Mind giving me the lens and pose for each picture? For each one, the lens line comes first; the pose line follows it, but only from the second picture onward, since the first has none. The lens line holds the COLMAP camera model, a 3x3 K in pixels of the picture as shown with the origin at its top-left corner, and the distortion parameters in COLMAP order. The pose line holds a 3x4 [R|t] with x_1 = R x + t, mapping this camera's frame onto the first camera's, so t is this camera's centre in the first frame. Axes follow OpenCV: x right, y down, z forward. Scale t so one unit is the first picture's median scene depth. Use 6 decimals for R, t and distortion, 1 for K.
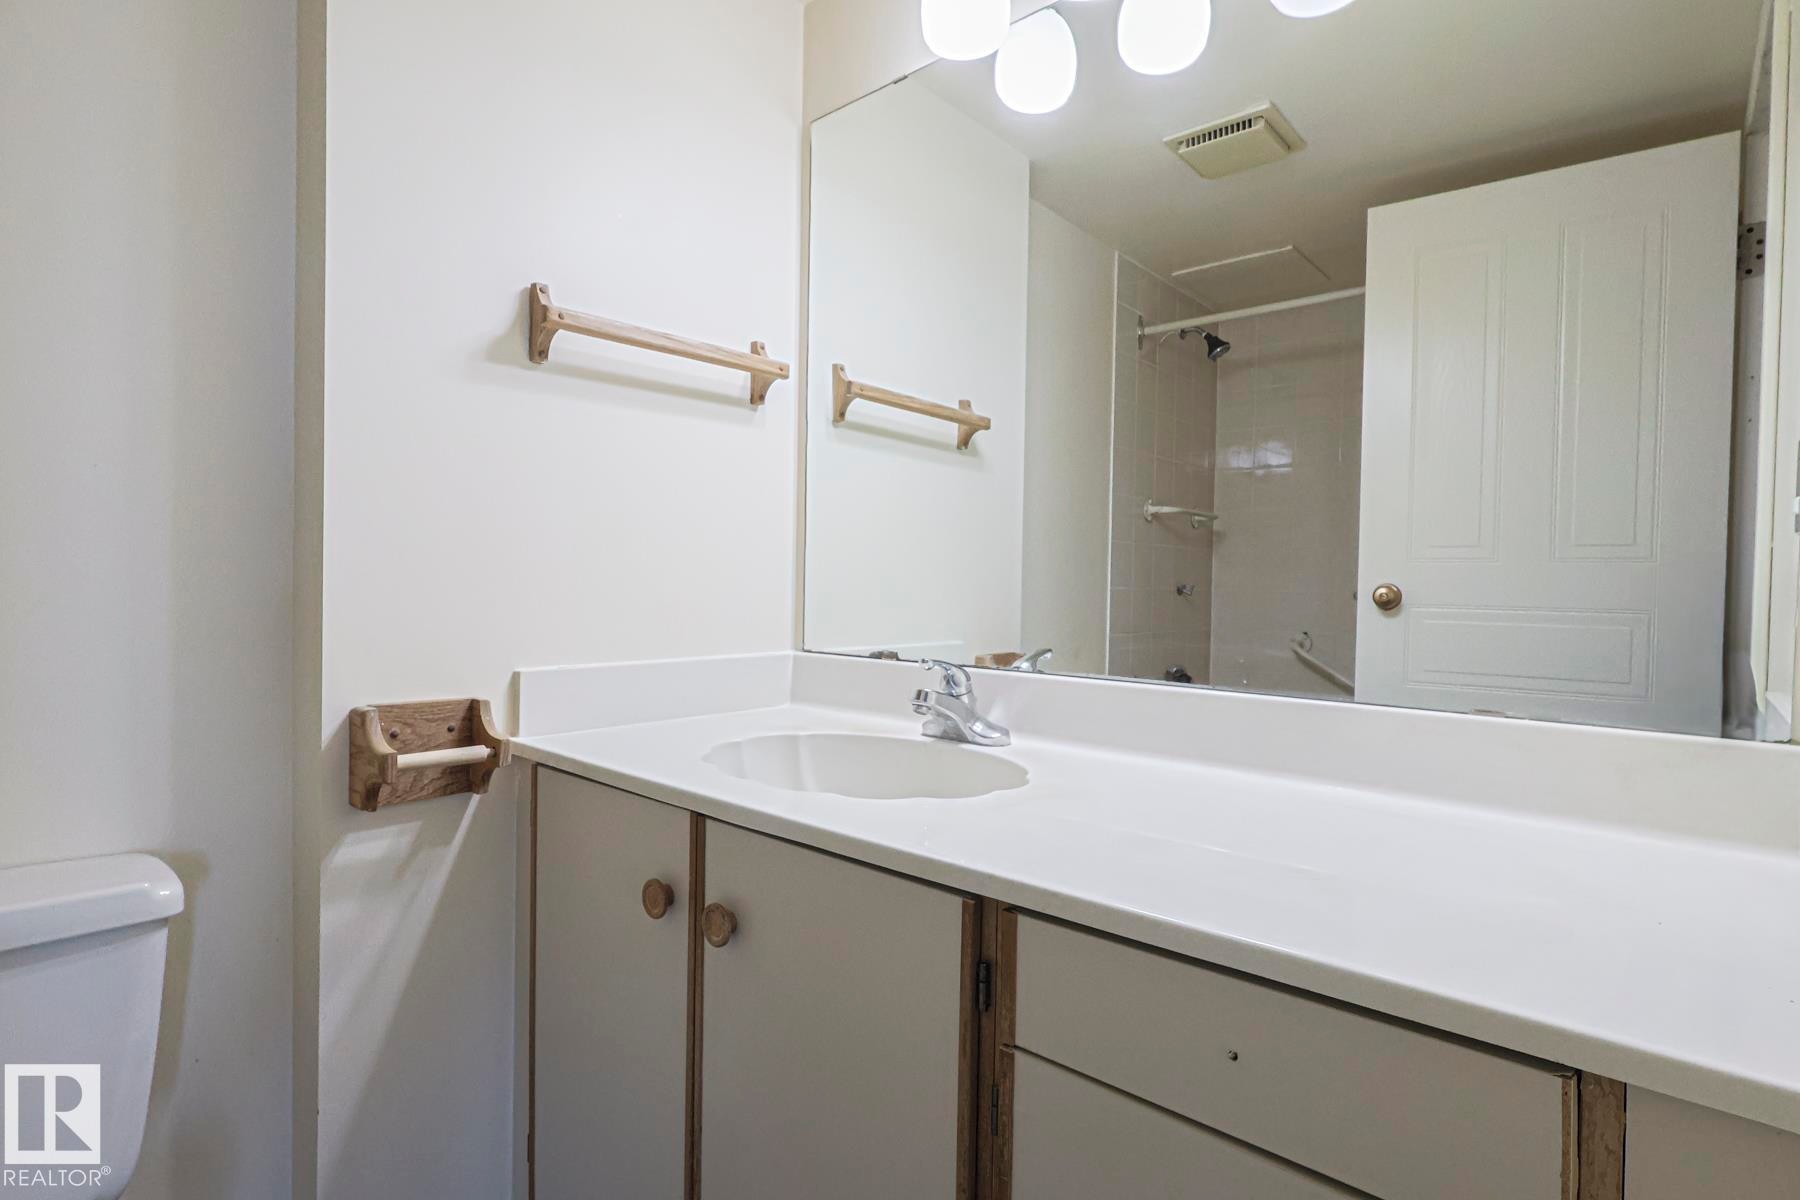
lens RADIAL K [[880.0, 0, 893.3], [0, 880.0, 600.6], [0, 0, 1]] dist [0.002327, -0.000055]
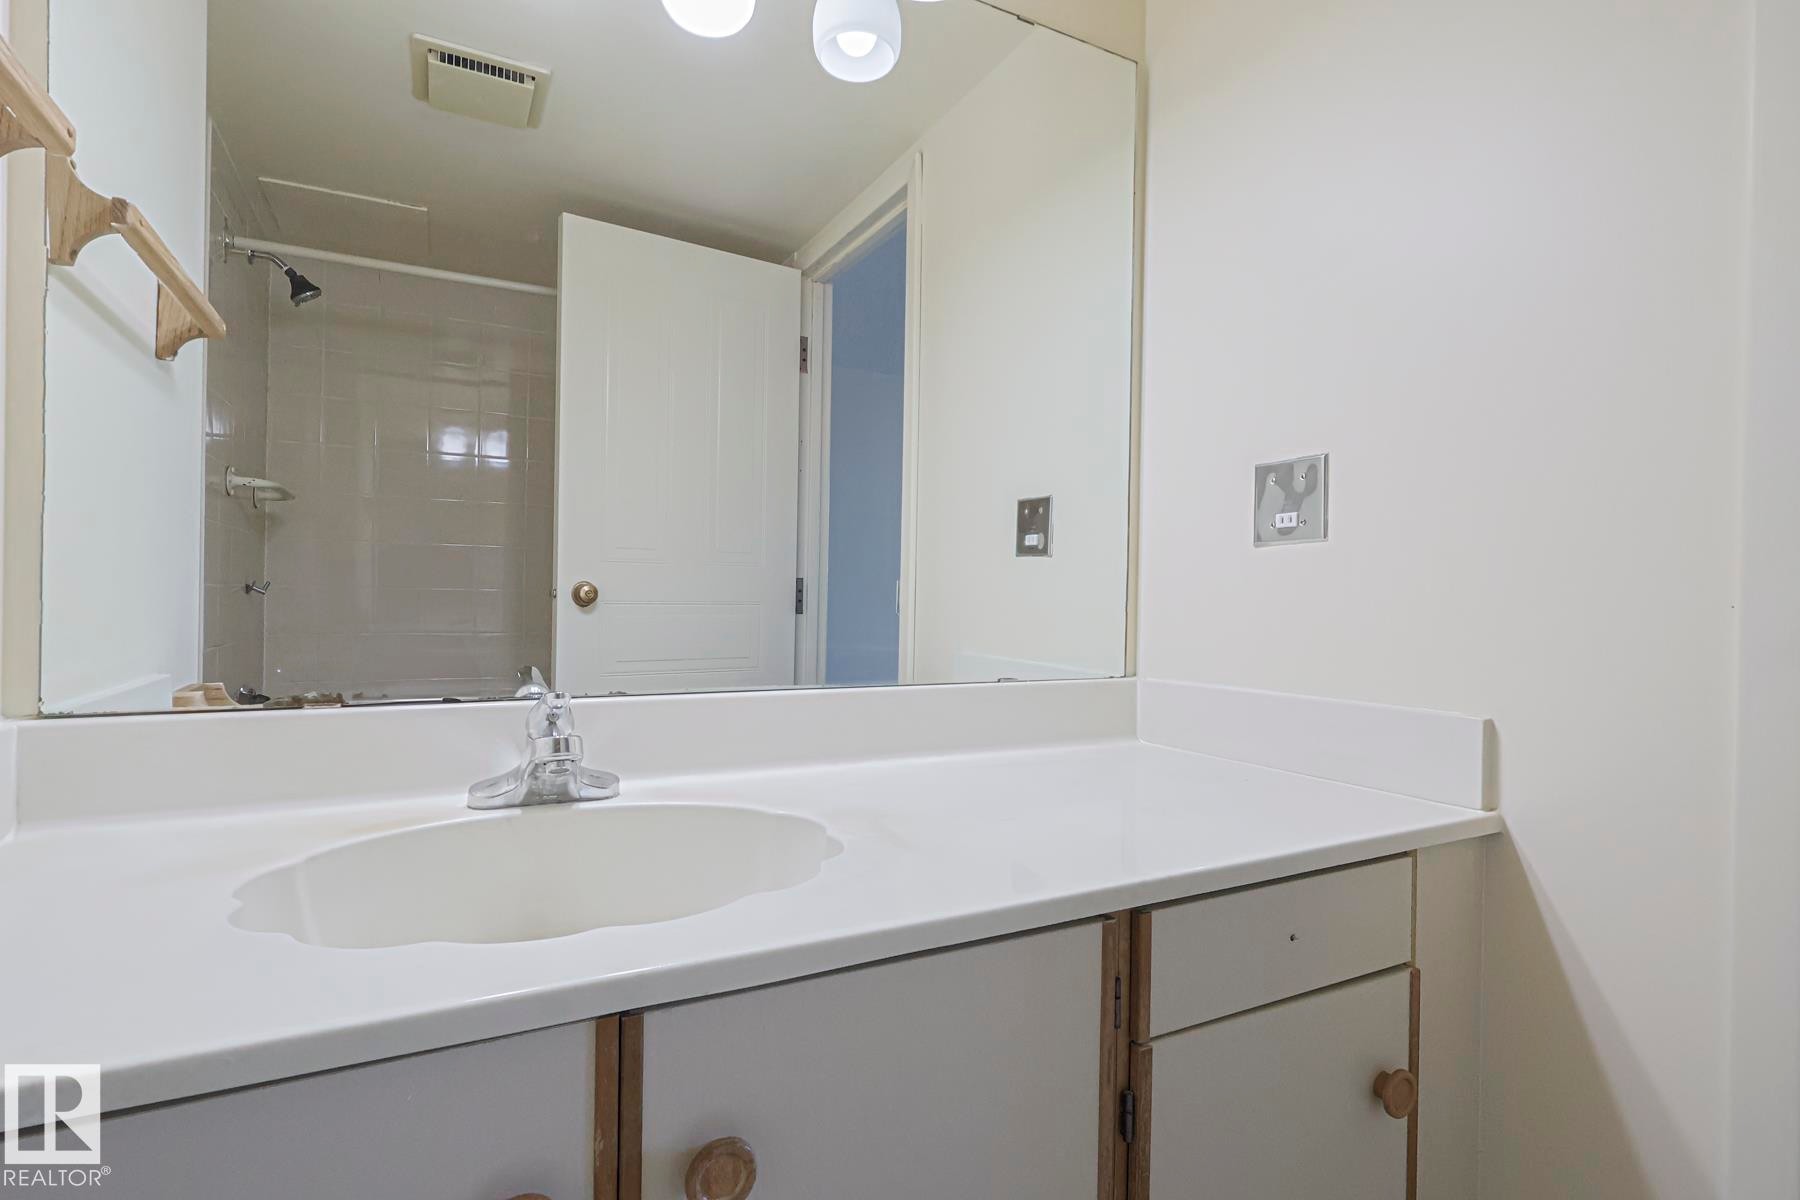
lens RADIAL K [[880.0, 0, 893.3], [0, 880.0, 600.6], [0, 0, 1]] dist [0.002327, -0.000055]
pose [[0.366915, -0.015908, 0.930119, -0.493849], [0.009691, 0.999865, 0.013278, -0.012551], [-0.930204, 0.004142, 0.367019, 0.483454]]
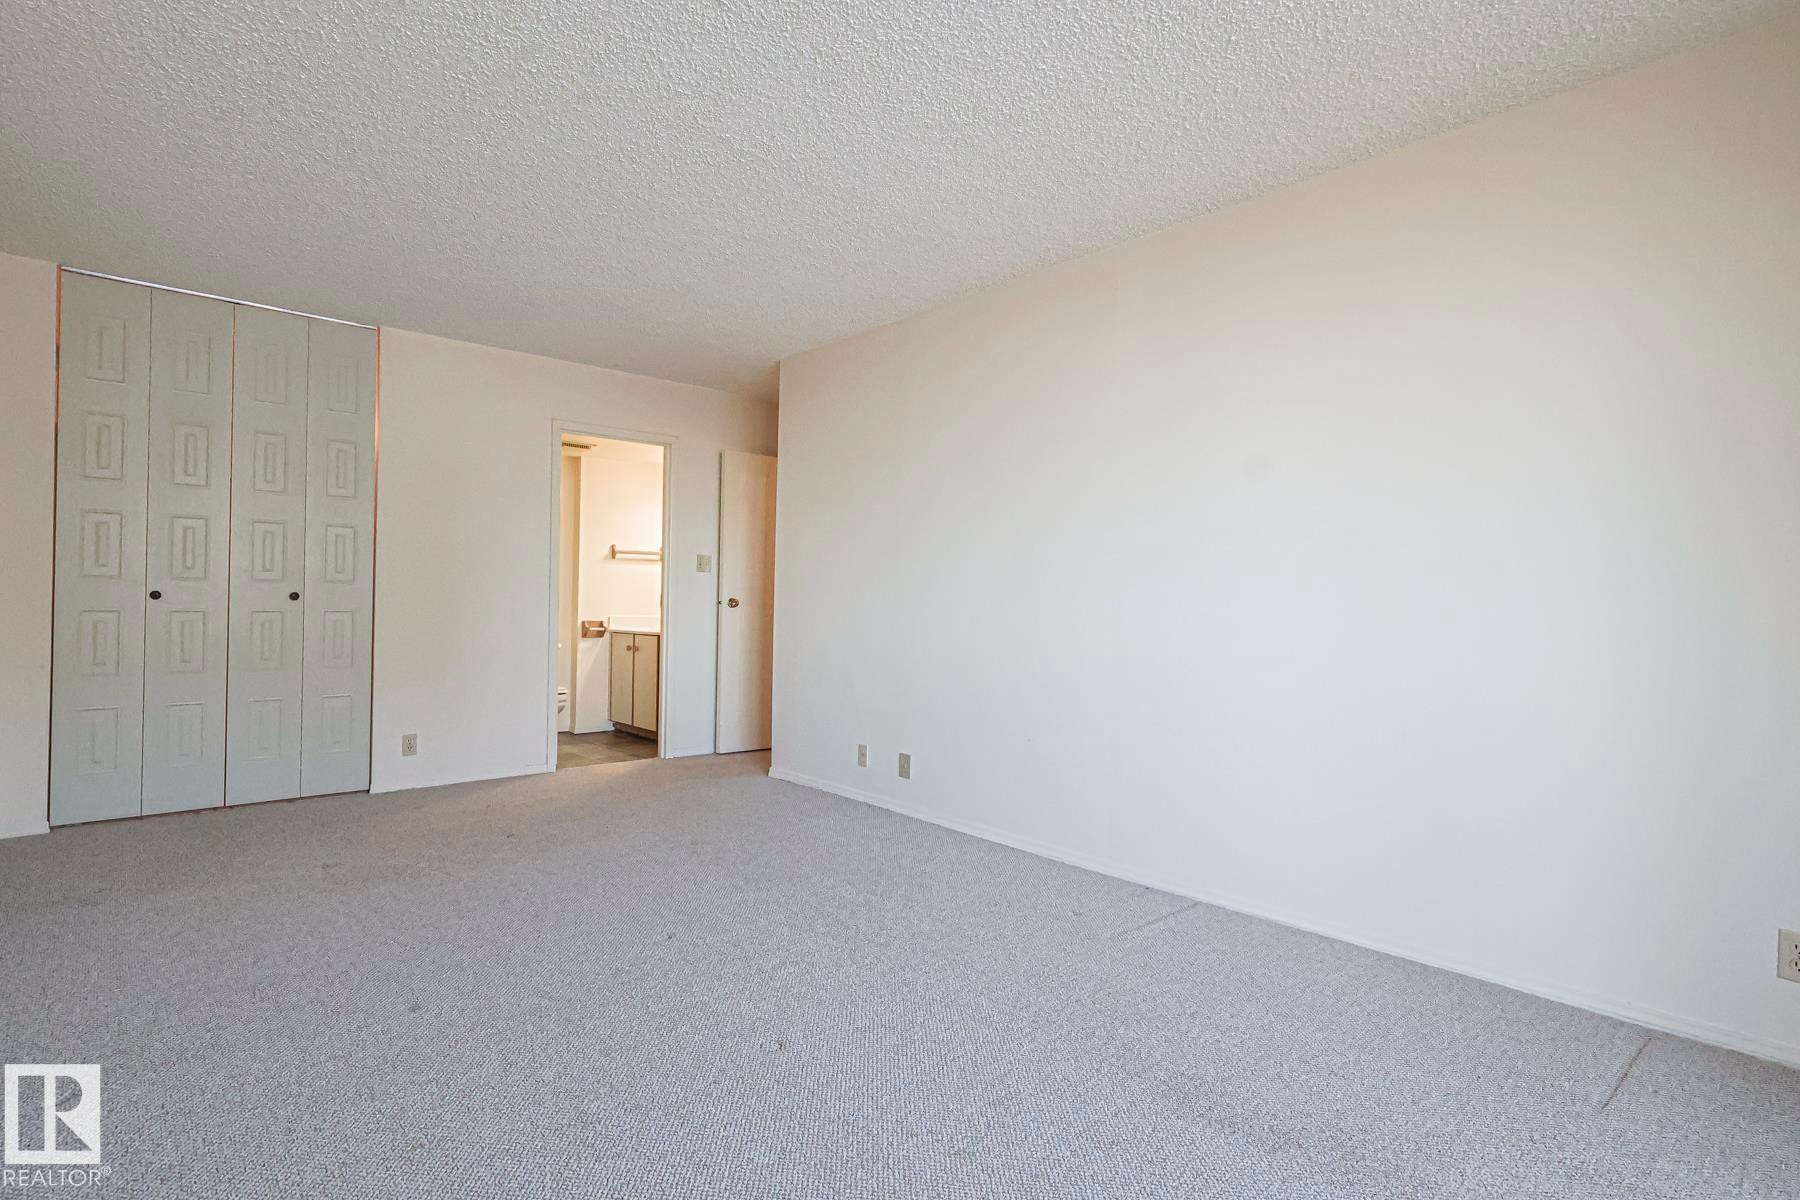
lens RADIAL K [[880.0, 0, 893.3], [0, 880.0, 600.6], [0, 0, 1]] dist [0.002327, -0.000055]
pose [[0.992780, 0.000615, -0.119944, 1.736050], [-0.003159, 0.999774, -0.021024, 0.081870], [0.119904, 0.021251, 0.992558, -3.698538]]
